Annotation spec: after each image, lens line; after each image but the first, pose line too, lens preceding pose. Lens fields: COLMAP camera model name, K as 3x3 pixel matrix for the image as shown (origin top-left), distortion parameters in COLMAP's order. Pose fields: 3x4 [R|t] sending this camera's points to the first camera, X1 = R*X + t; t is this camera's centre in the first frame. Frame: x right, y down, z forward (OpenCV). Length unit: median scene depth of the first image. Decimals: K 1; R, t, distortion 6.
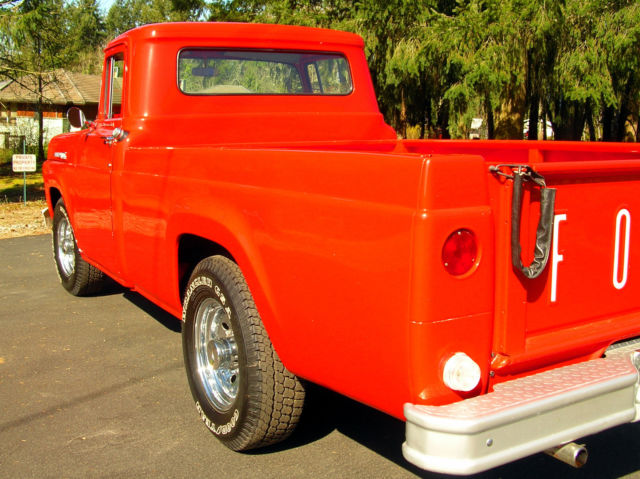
lens RADIAL K [[724.0, 0, 320.0], [0, 724.0, 239.5], [0, 0, 1]] dist [-0.151739, 0.031282]
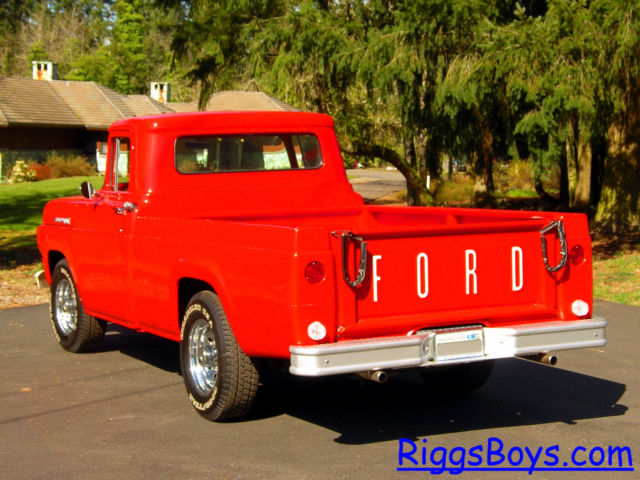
lens RADIAL K [[1218.4, 0, 320.0], [0, 1218.4, 240.0], [0, 0, 1]] dist [0.057779, -0.008856]
pose [[0.998000, -0.012281, -0.062013, 0.247340], [0.006902, 0.996252, -0.086218, 0.131618], [0.062839, 0.085617, 0.994344, -1.466642]]
